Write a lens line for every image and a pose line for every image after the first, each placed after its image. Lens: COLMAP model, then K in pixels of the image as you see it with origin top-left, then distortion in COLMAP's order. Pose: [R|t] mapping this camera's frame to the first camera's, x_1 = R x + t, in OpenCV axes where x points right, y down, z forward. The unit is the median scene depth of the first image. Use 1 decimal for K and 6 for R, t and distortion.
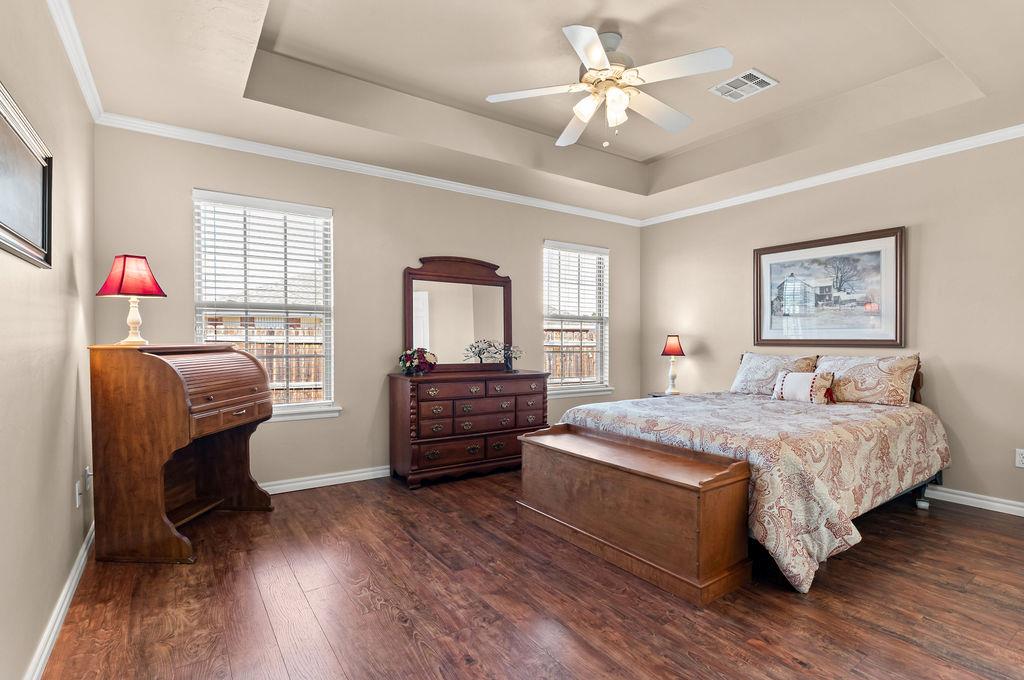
lens RADIAL K [[497.4, 0, 516.4], [0, 497.4, 348.3], [0, 0, 1]] dist [0.000567, -0.002125]
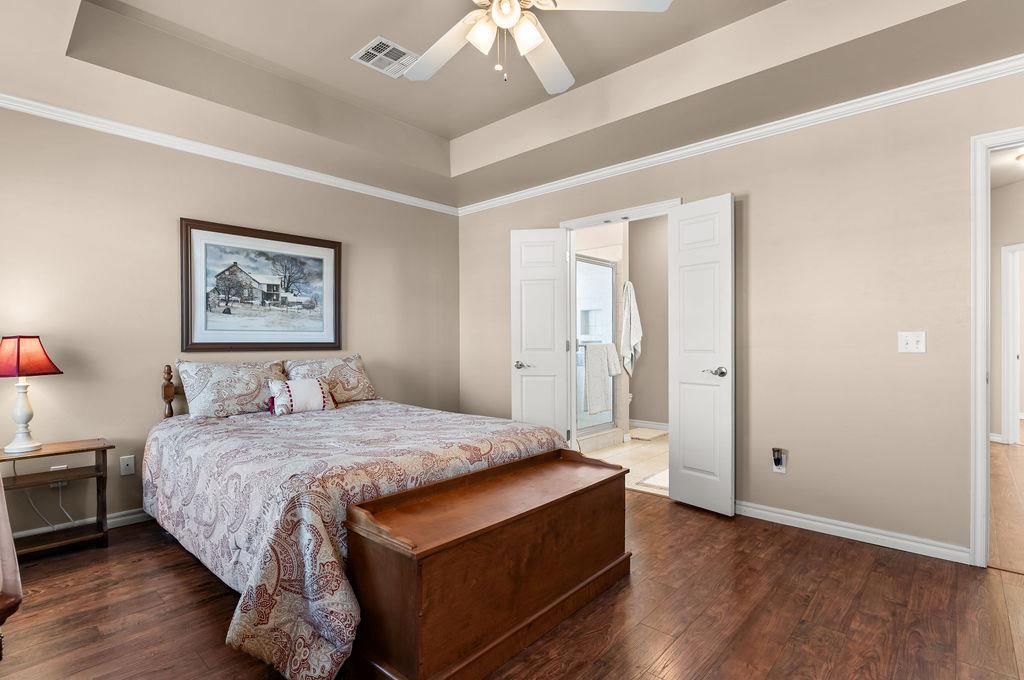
lens RADIAL K [[497.4, 0, 505.0], [0, 497.4, 343.8], [0, 0, 1]] dist [0.000567, -0.002125]
pose [[-0.220987, -0.006755, 0.975253, -0.371110], [0.020482, 0.999723, 0.011566, -0.018039], [-0.975062, 0.022531, -0.220787, 0.808802]]
